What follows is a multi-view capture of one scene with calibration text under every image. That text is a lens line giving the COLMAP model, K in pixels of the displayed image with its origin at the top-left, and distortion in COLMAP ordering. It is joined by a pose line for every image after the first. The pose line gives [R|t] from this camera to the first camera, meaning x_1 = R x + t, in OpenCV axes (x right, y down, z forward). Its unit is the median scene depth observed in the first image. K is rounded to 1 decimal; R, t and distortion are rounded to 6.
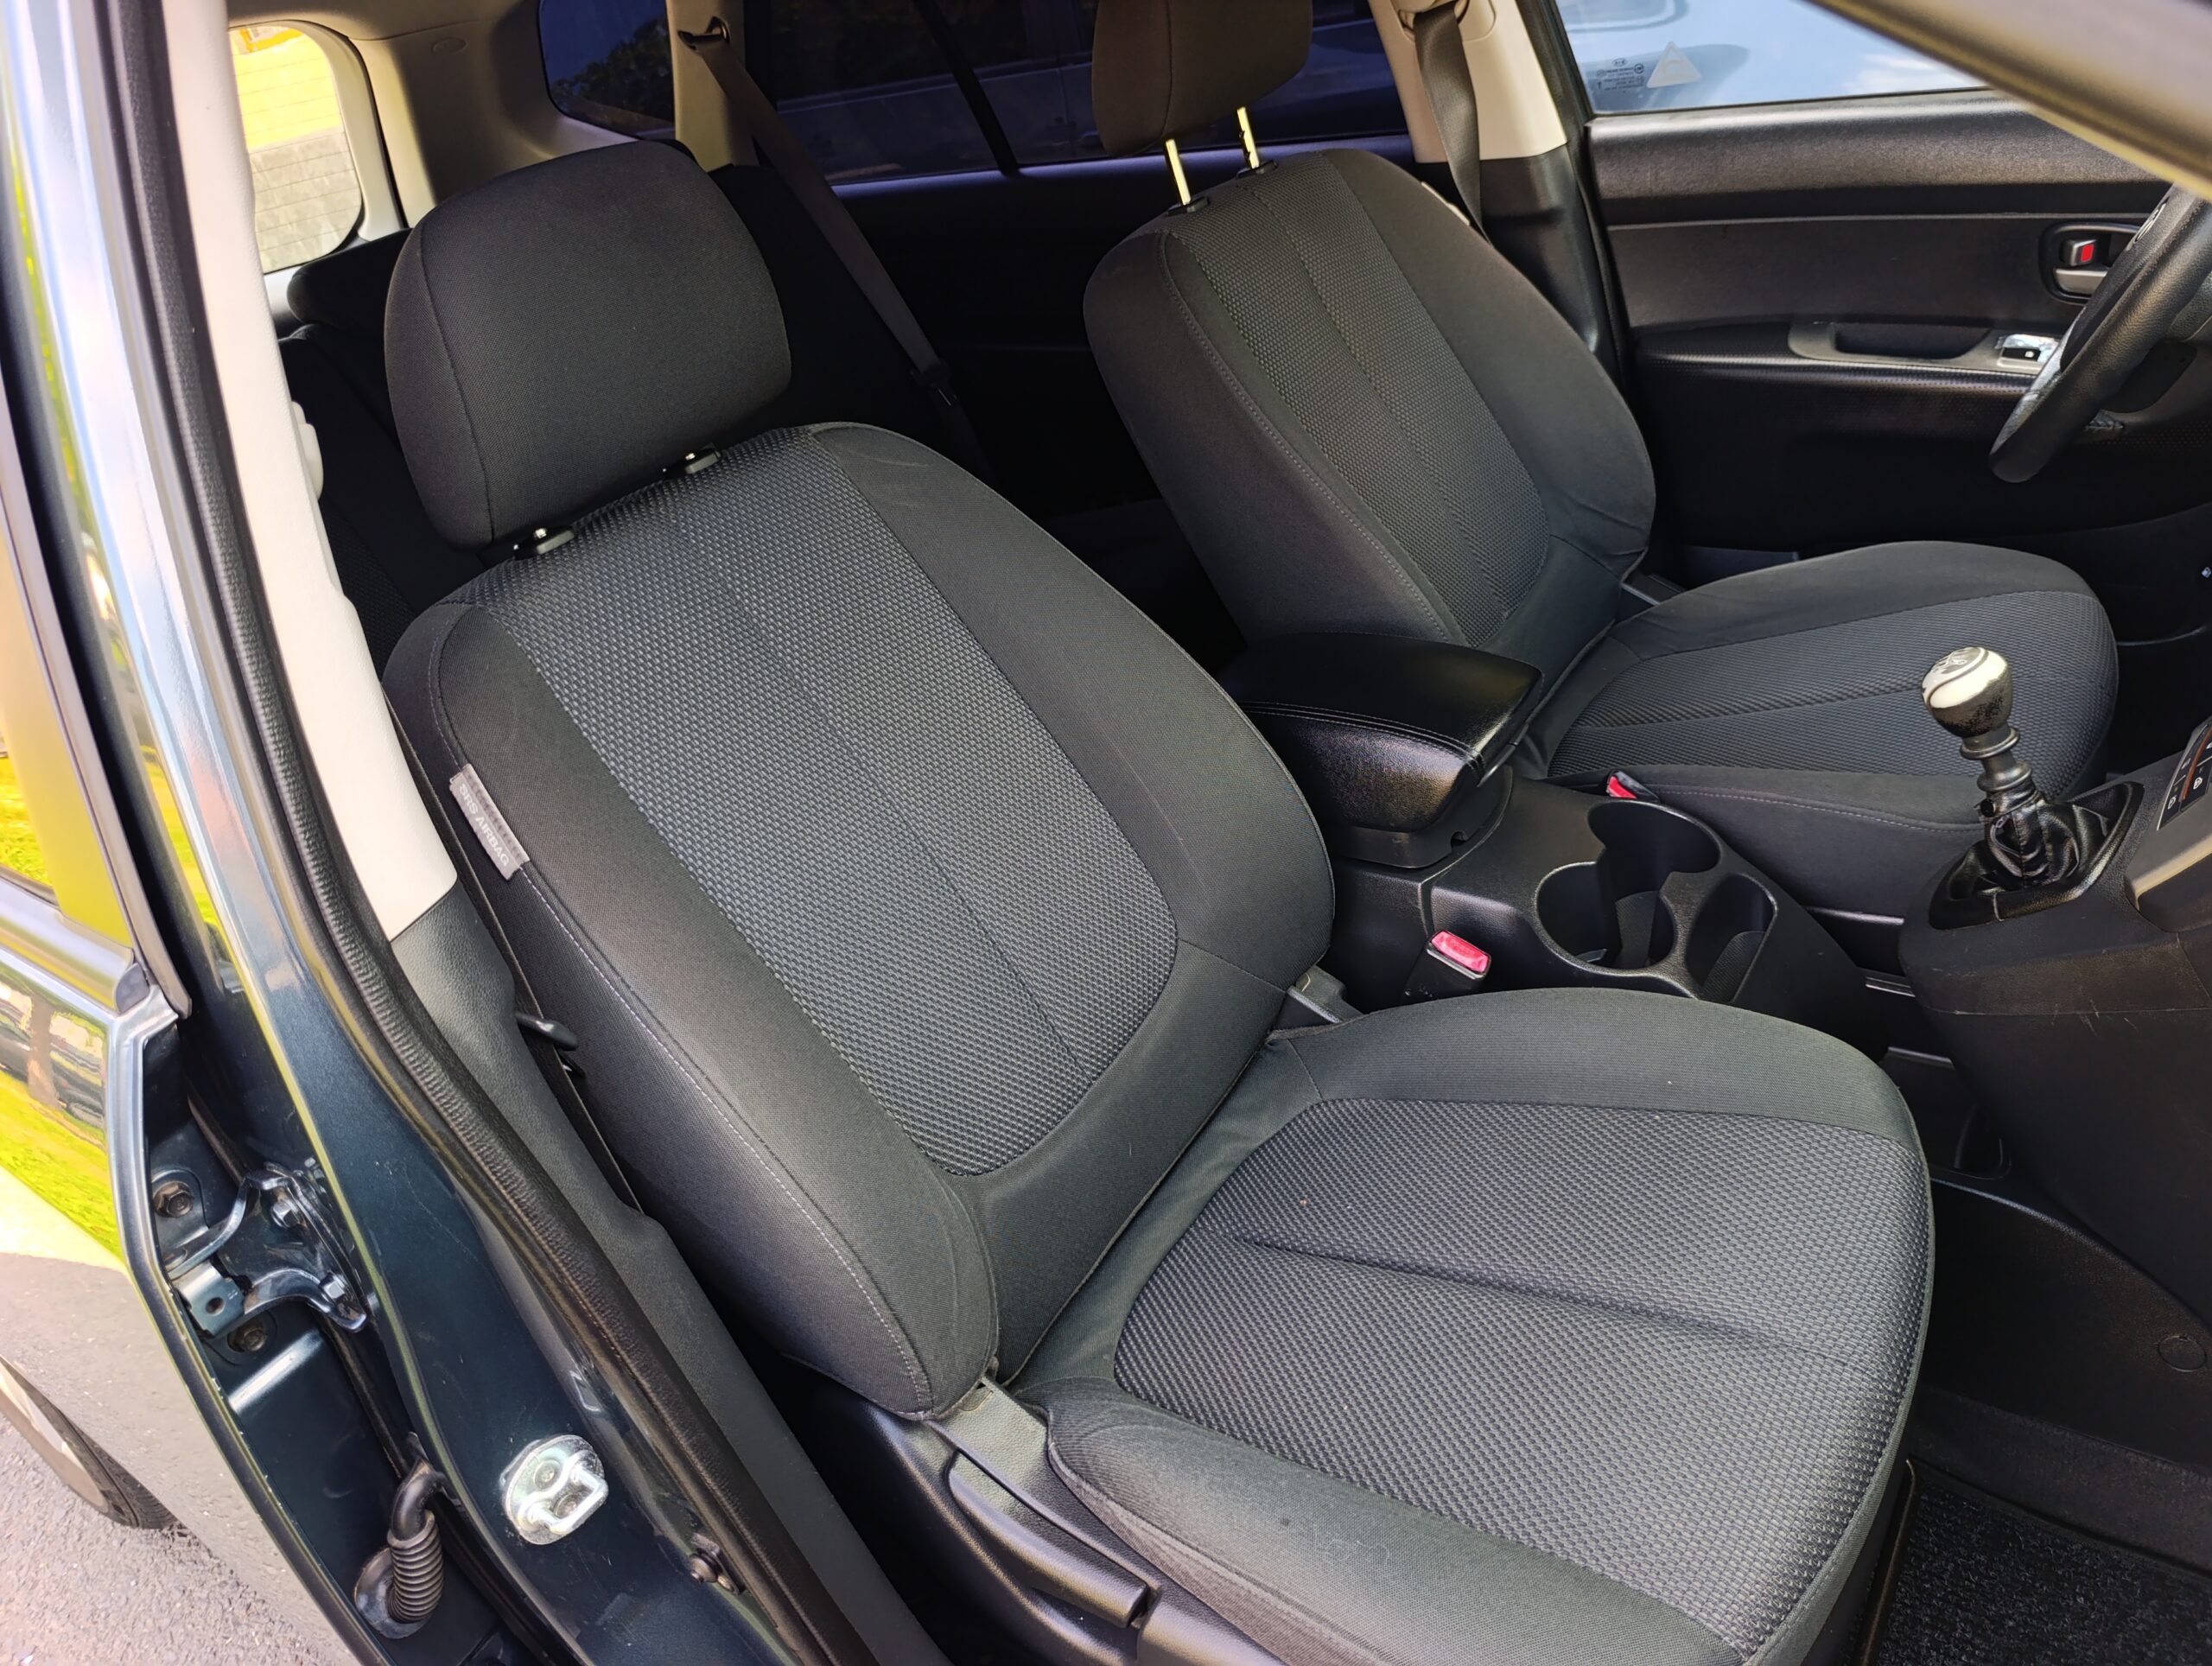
lens RADIAL K [[1609.6, 0, 1106.0], [0, 1609.6, 833.0], [0, 0, 1]] dist [-0.000491, -0.036157]
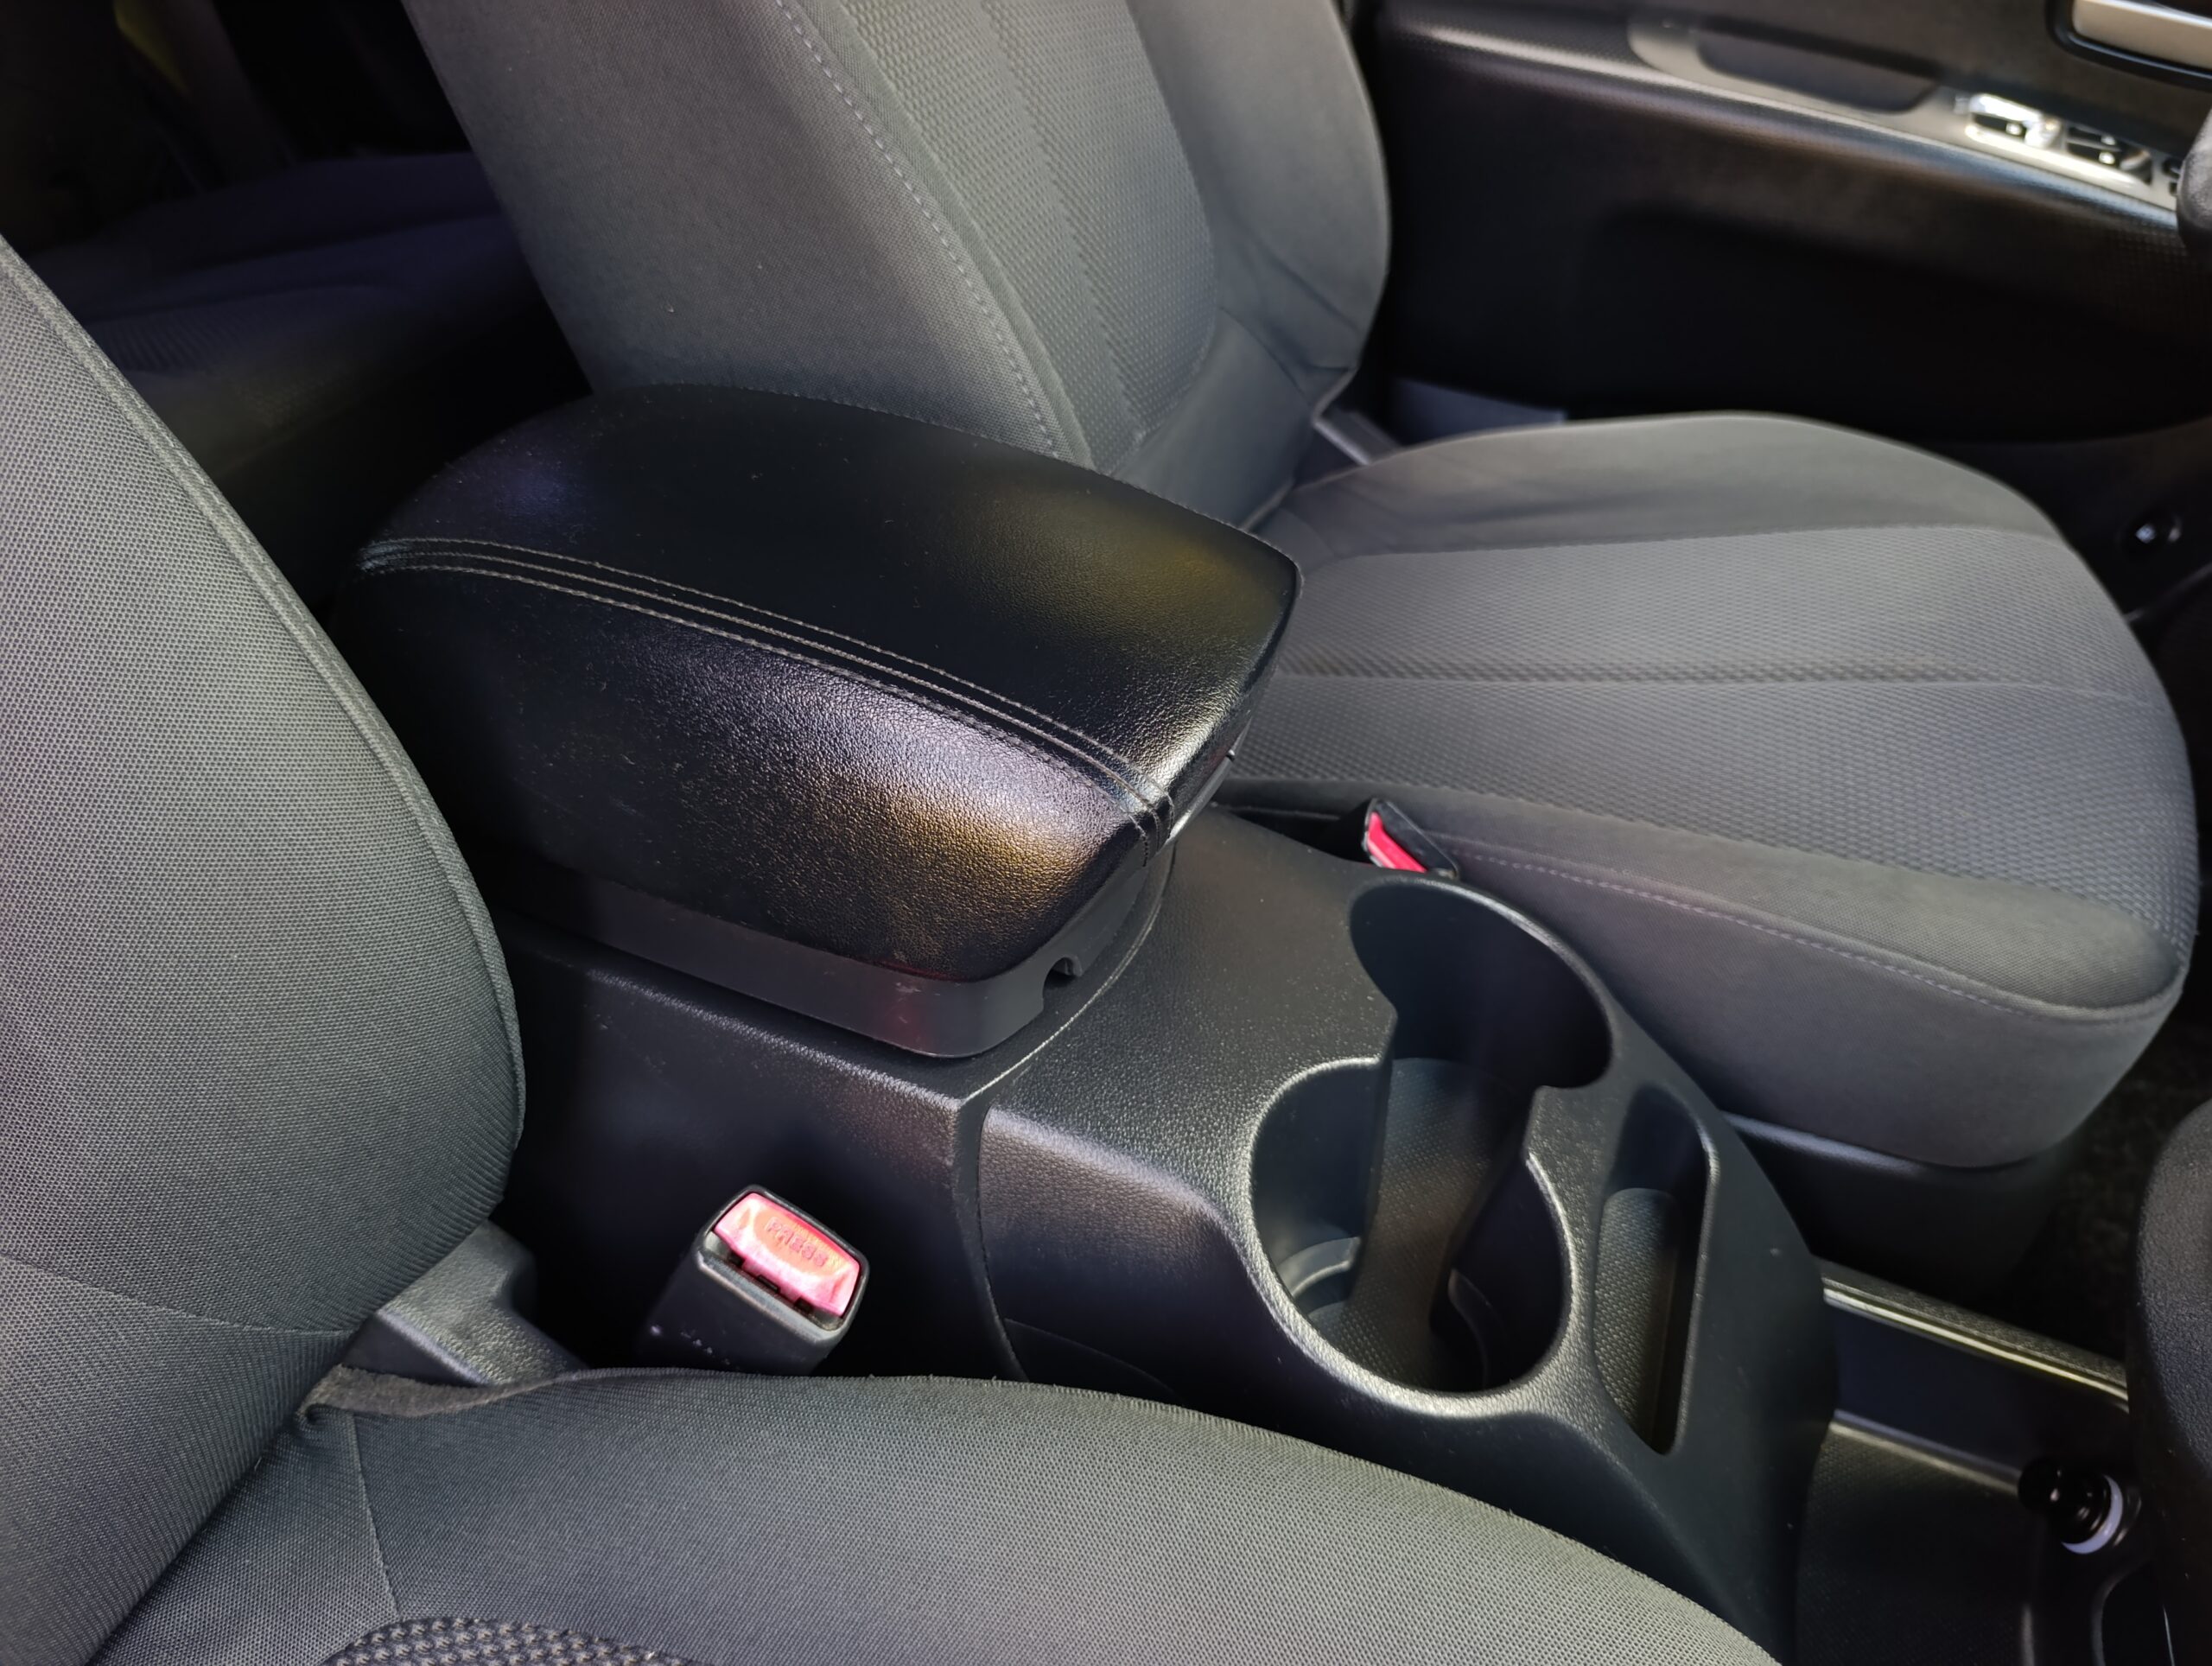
lens RADIAL K [[1609.6, 0, 1106.0], [0, 1609.6, 833.0], [0, 0, 1]] dist [-0.000491, -0.036157]
pose [[0.945084, 0.069530, 0.319345, 0.082180], [-0.101591, 0.991202, 0.084842, -0.053206], [-0.310636, -0.112625, 0.943833, 0.511237]]
